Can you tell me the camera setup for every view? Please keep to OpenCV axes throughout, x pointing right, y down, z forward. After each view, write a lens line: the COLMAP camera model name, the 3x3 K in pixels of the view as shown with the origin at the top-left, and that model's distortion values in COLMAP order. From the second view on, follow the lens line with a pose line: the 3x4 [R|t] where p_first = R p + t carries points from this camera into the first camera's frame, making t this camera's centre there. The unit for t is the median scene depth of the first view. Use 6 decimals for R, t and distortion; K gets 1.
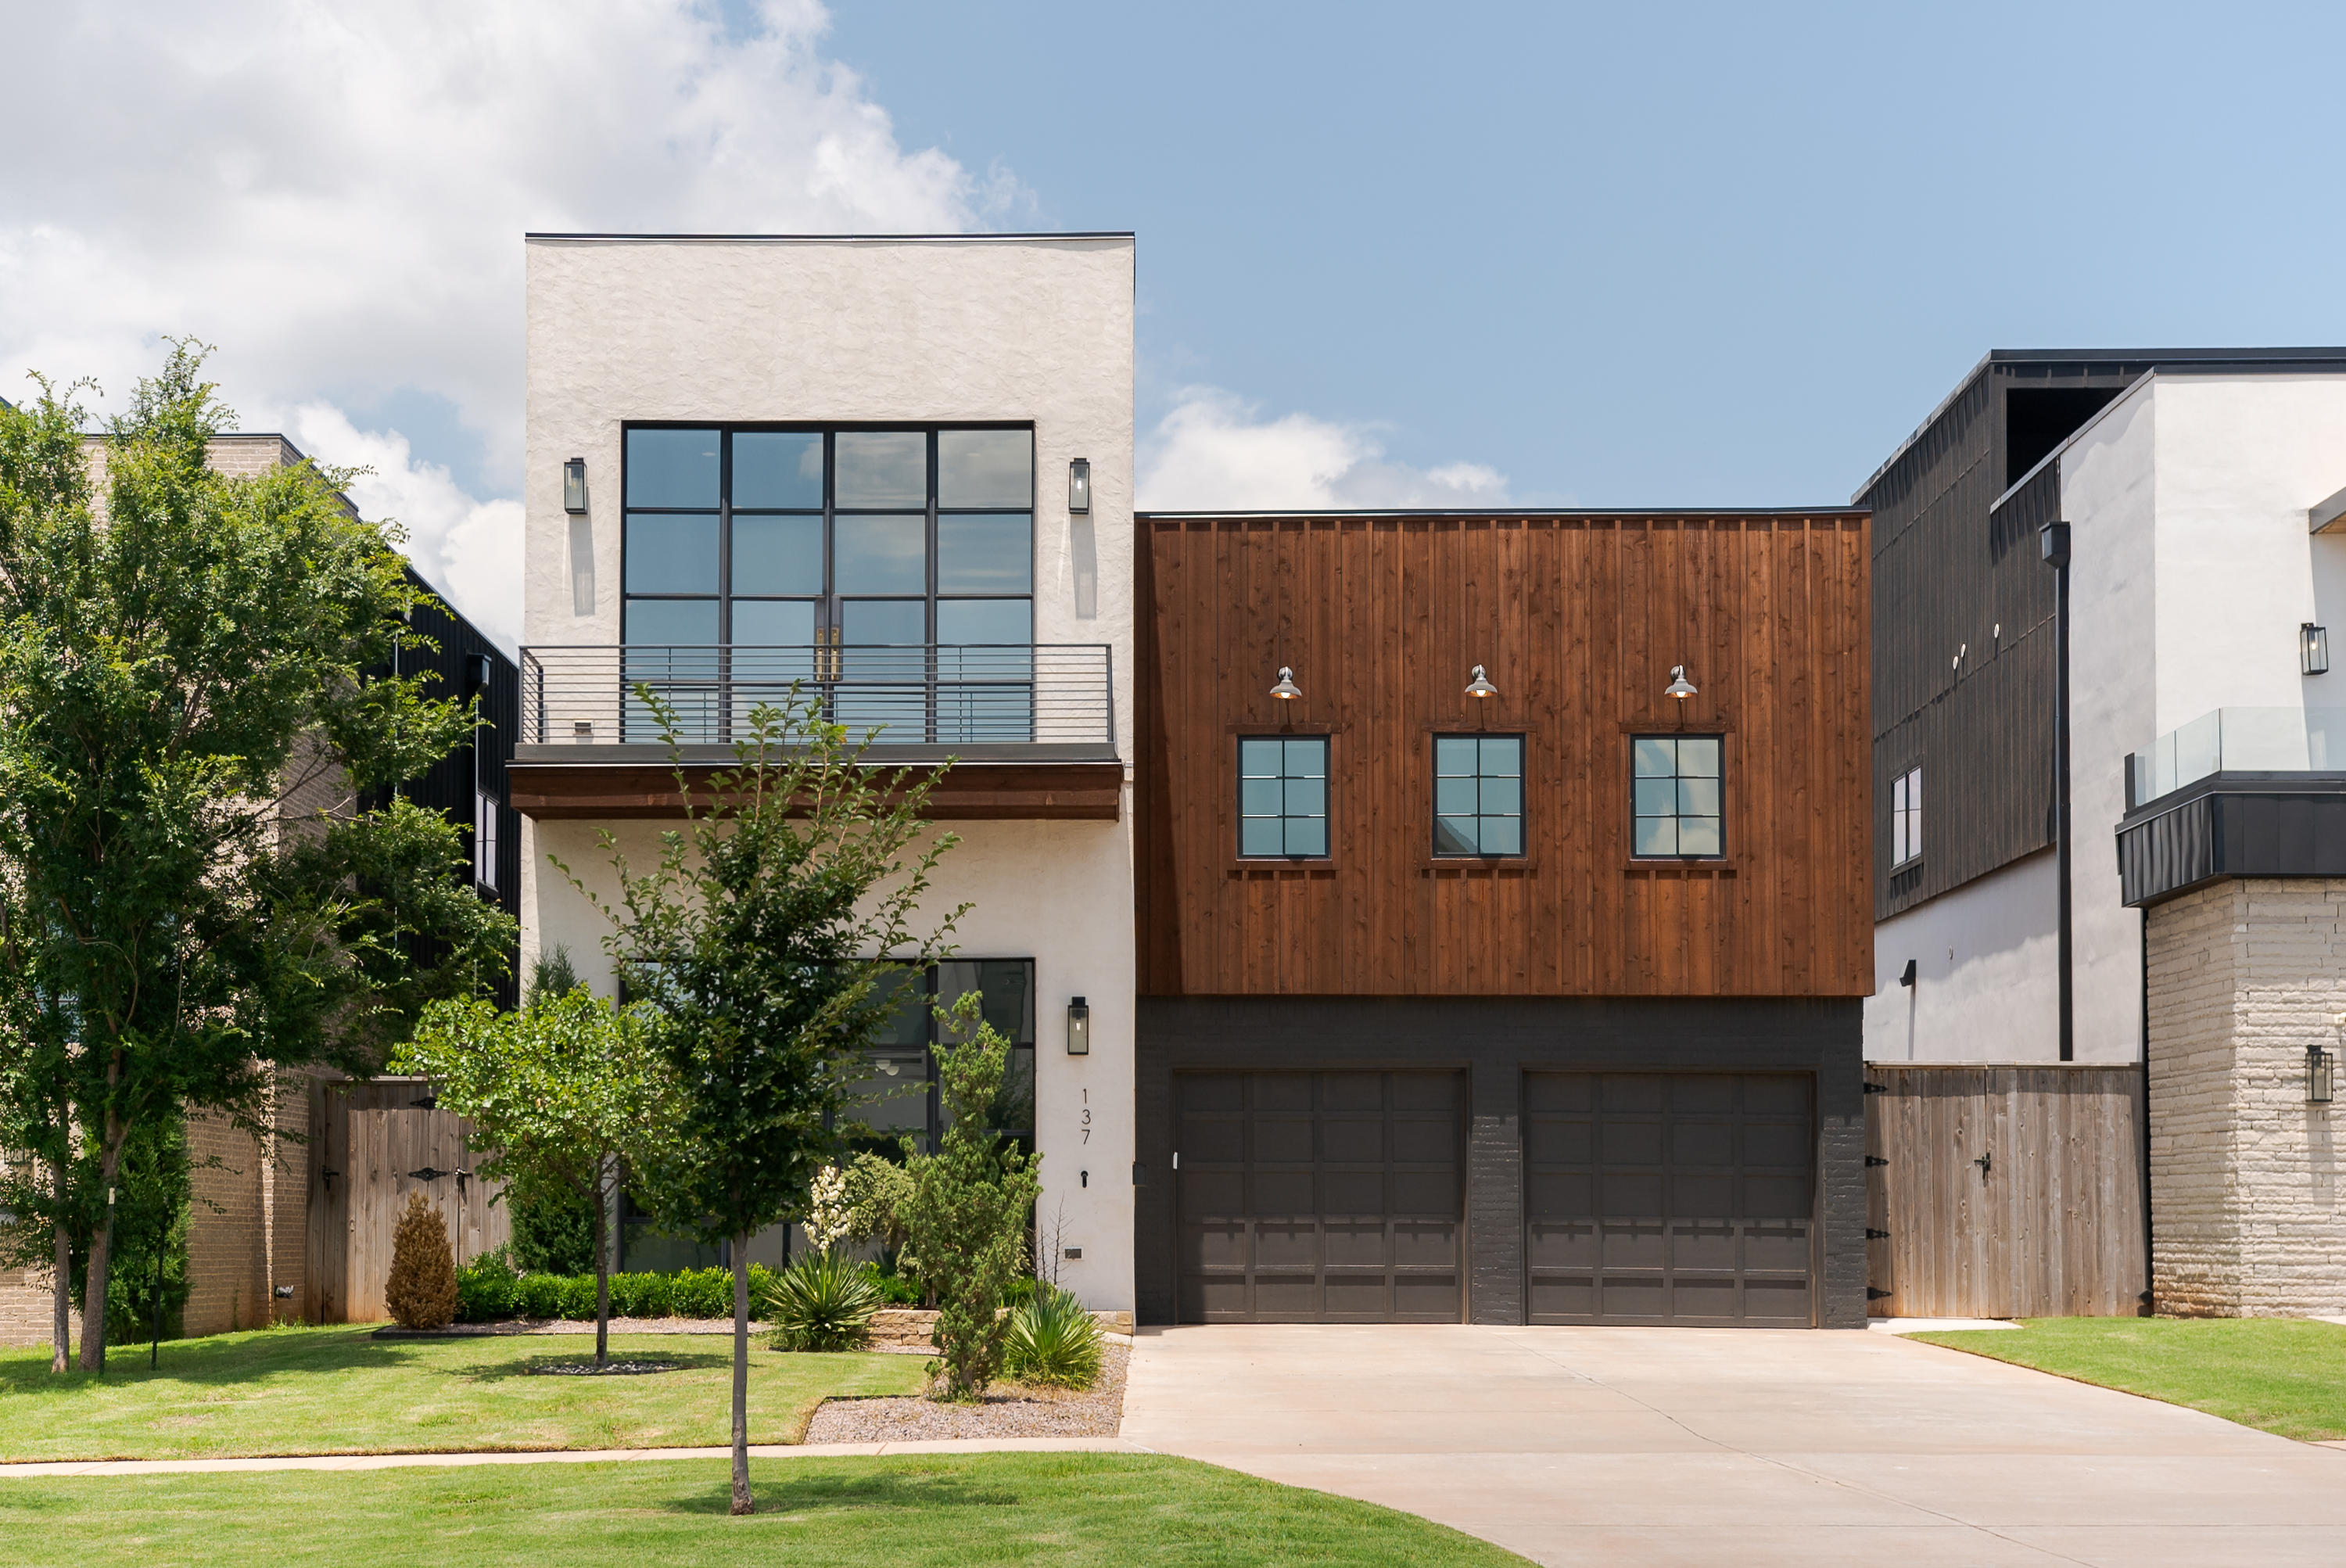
lens RADIAL K [[3964.5, 0, 1050.1], [0, 3964.5, 779.1], [0, 0, 1]] dist [0.145570, -0.116009]
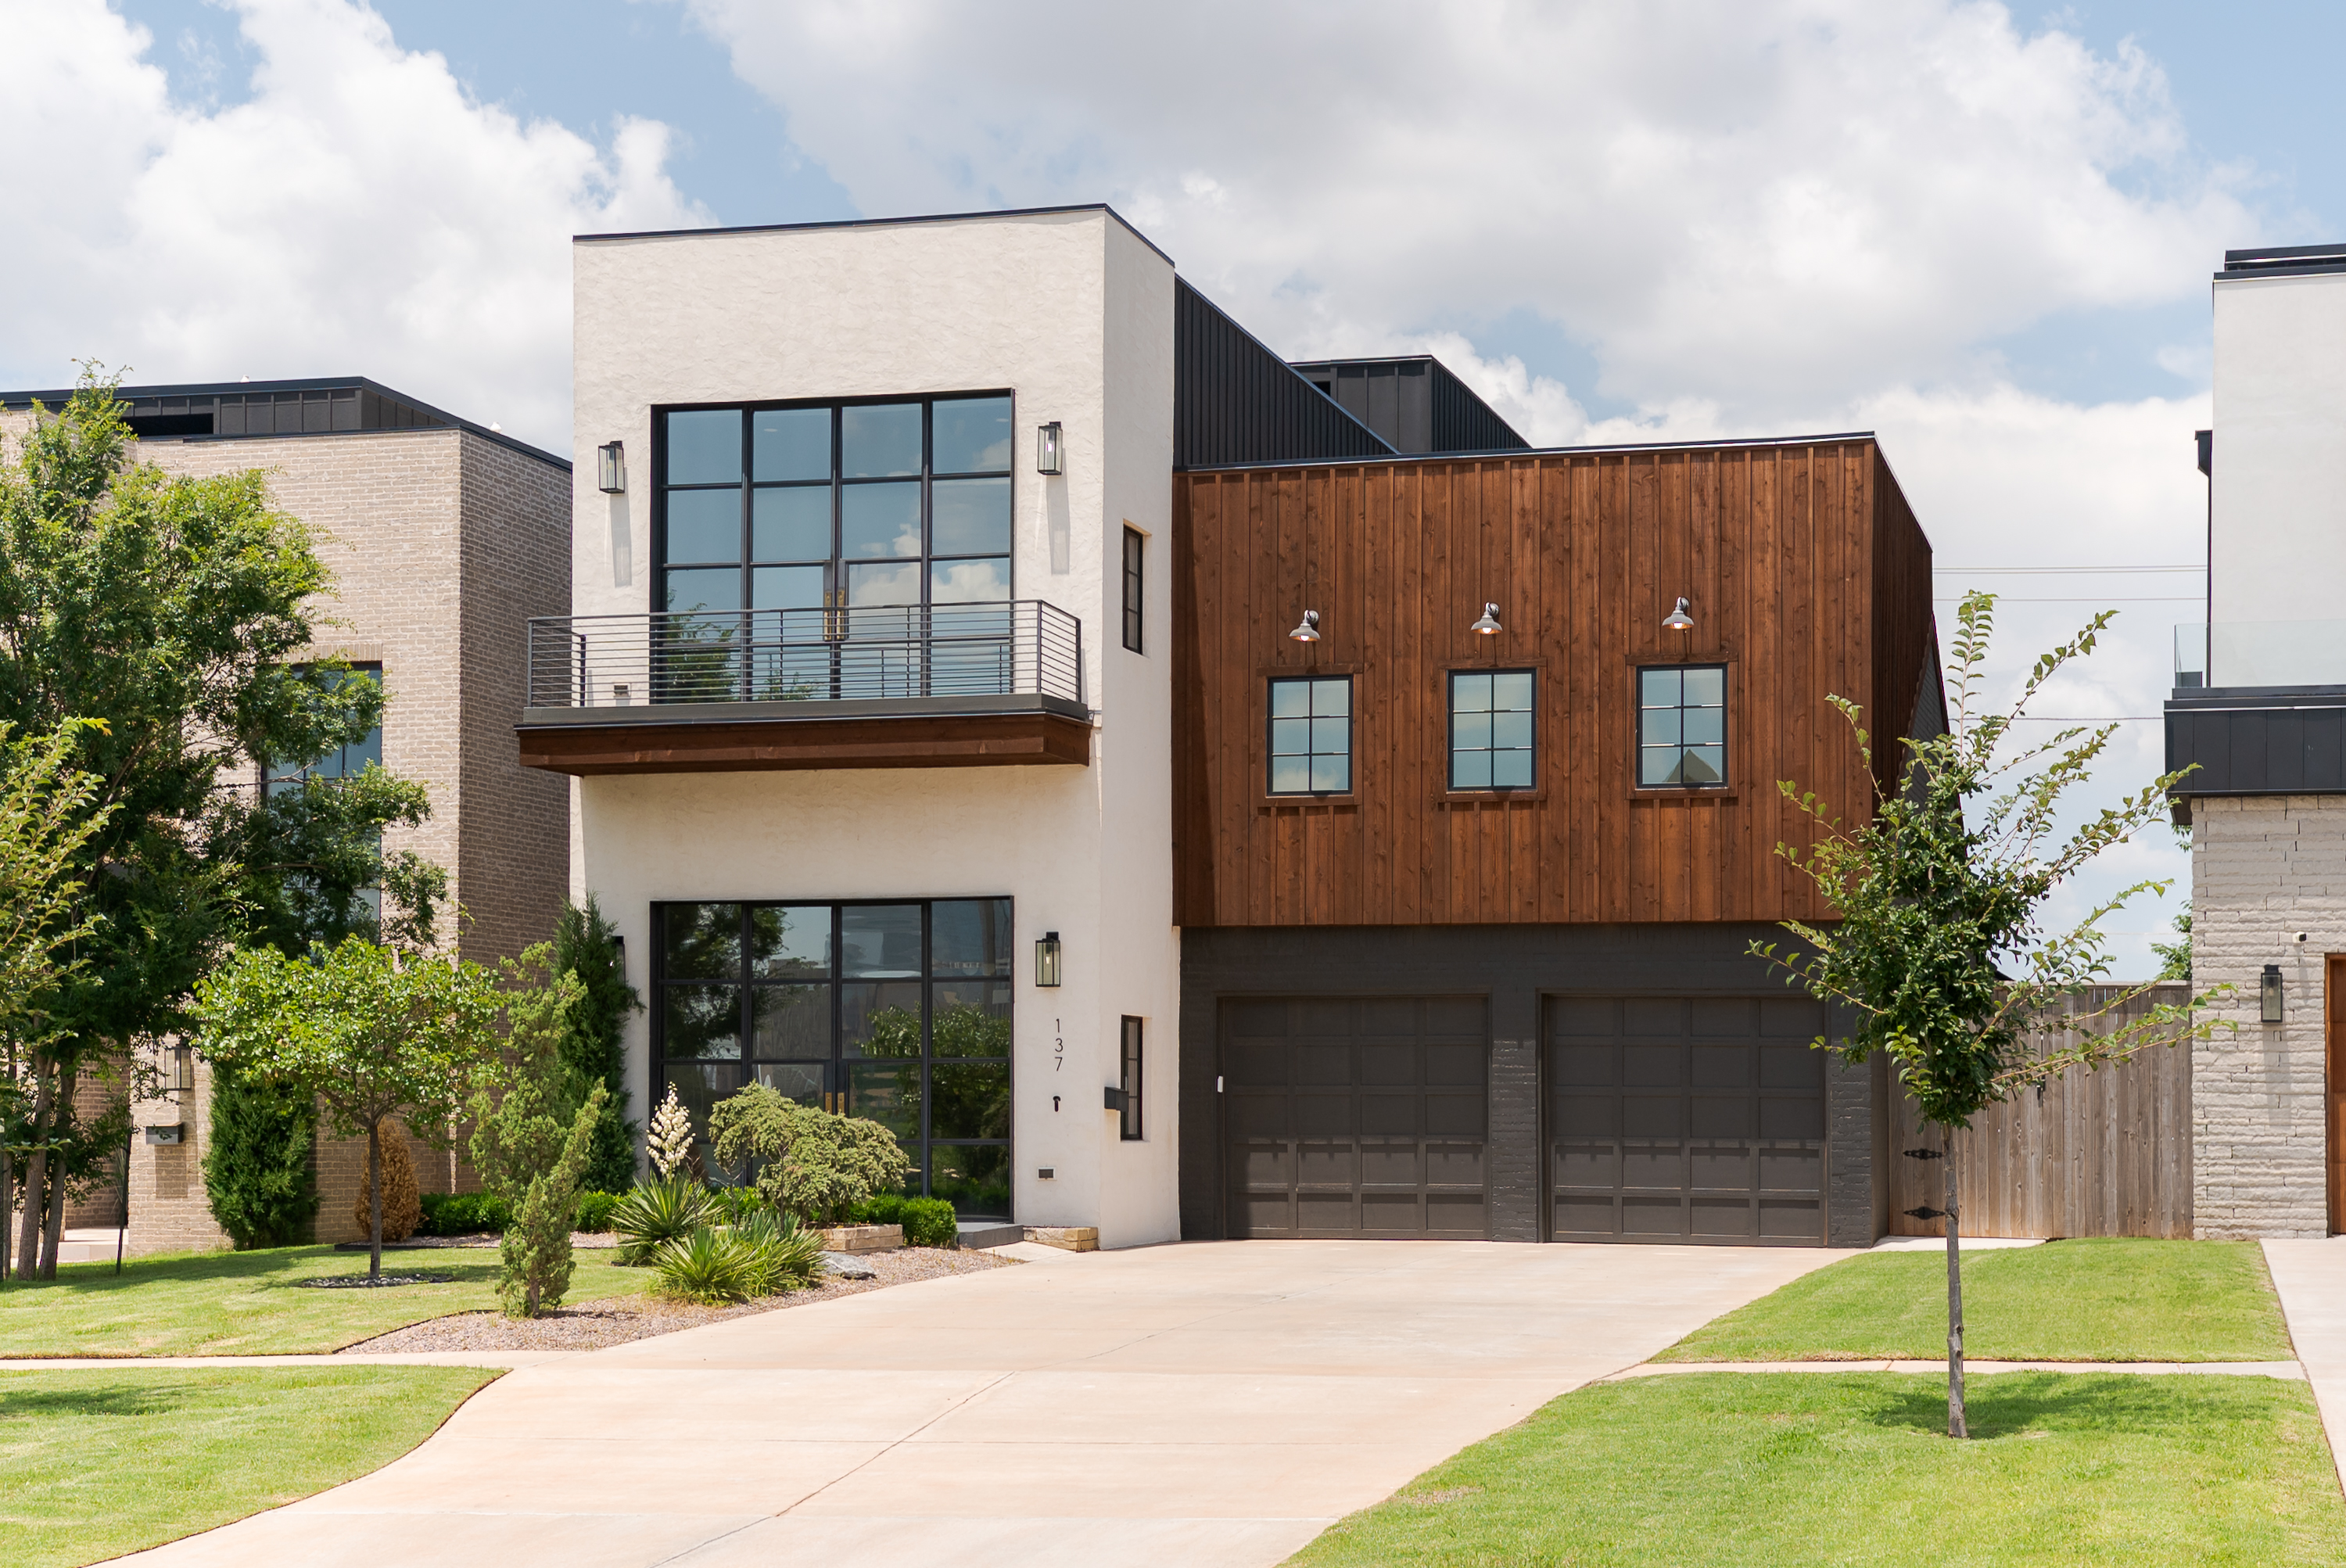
lens RADIAL K [[3896.5, 0, 1173.0], [0, 3896.5, 784.0], [0, 0, 1]] dist [0.142115, -0.042567]
pose [[0.969386, -0.021041, -0.244638, 0.275667], [0.027016, 0.999412, 0.021095, -0.005412], [0.244050, -0.027058, 0.969385, -0.000671]]
